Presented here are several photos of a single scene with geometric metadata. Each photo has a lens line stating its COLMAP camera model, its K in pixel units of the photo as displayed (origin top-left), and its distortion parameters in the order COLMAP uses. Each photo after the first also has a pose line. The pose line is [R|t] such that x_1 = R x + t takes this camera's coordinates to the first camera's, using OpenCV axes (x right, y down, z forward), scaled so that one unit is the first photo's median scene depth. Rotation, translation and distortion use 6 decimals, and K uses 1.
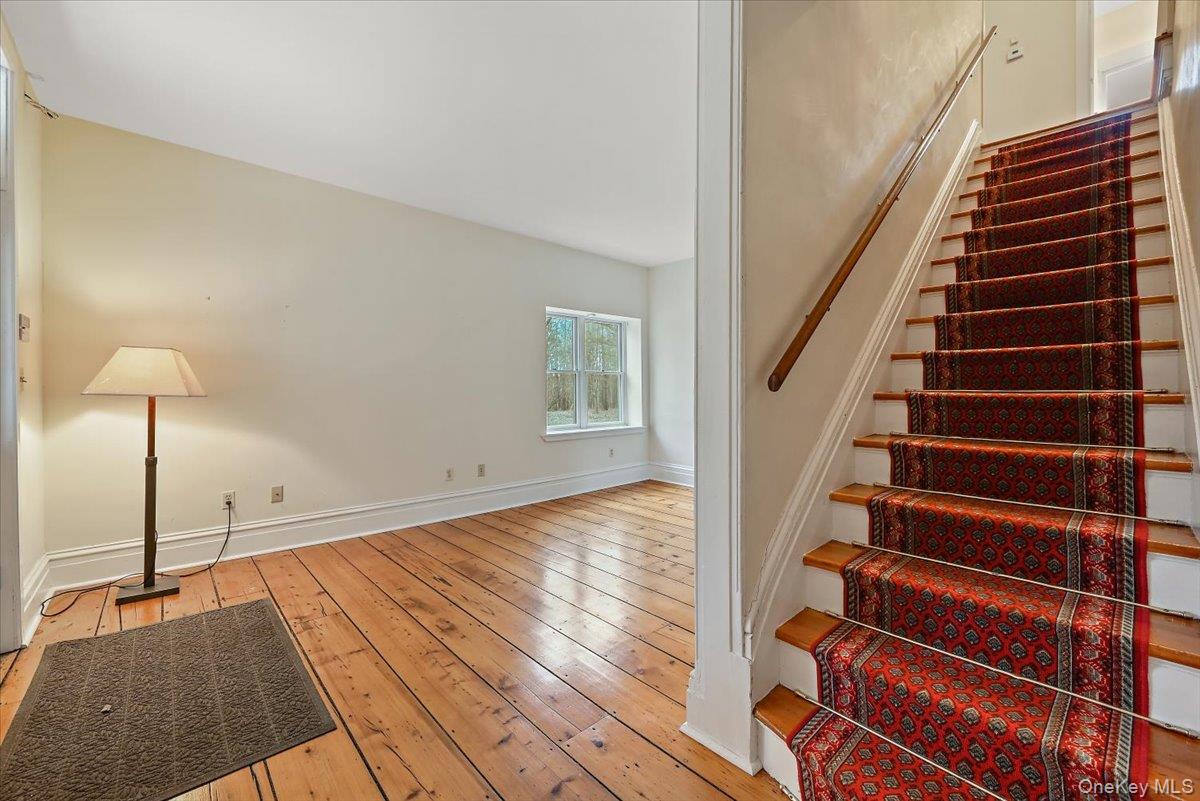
lens RADIAL K [[474.7, 0, 605.8], [0, 474.7, 390.3], [0, 0, 1]] dist [0.002974, 0.000124]
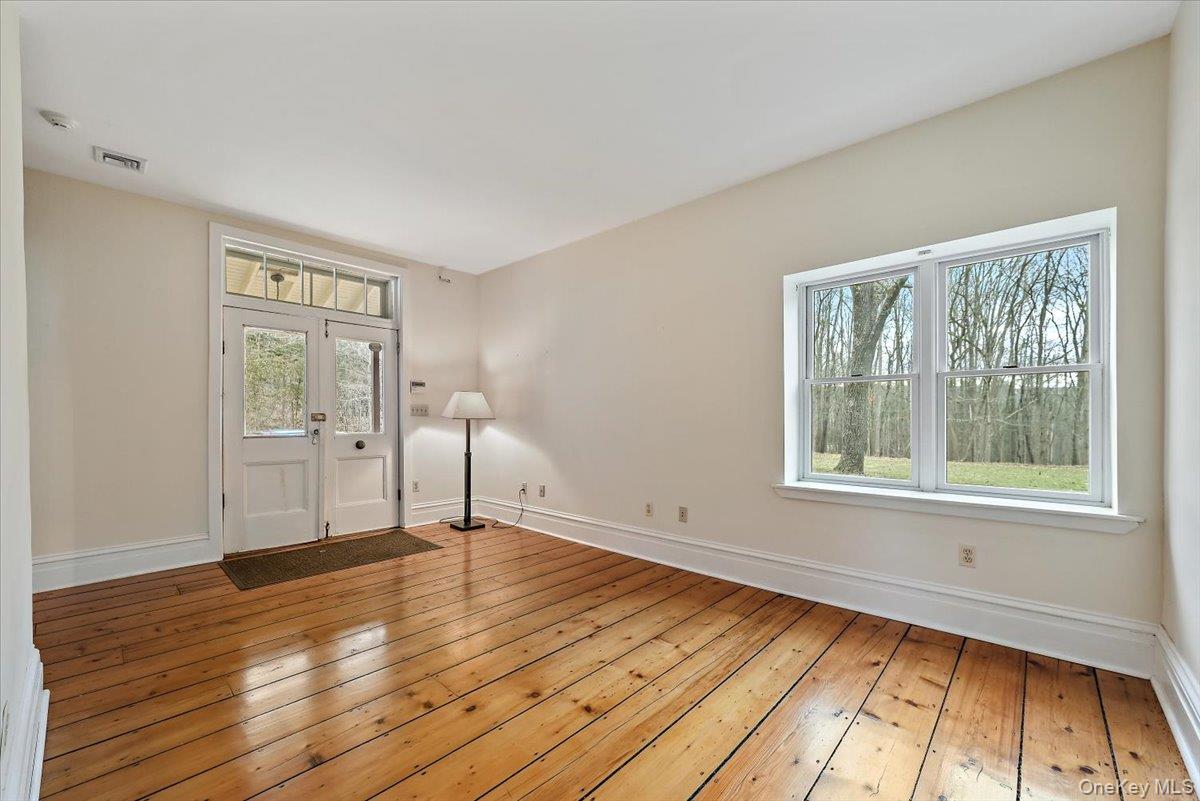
lens RADIAL K [[474.7, 0, 599.5], [0, 474.7, 410.9], [0, 0, 1]] dist [0.002974, 0.000124]
pose [[0.088397, -0.013017, -0.996000, 0.826471], [0.001420, 0.999915, -0.012942, 0.008587], [0.996084, -0.000271, 0.088408, 1.262535]]
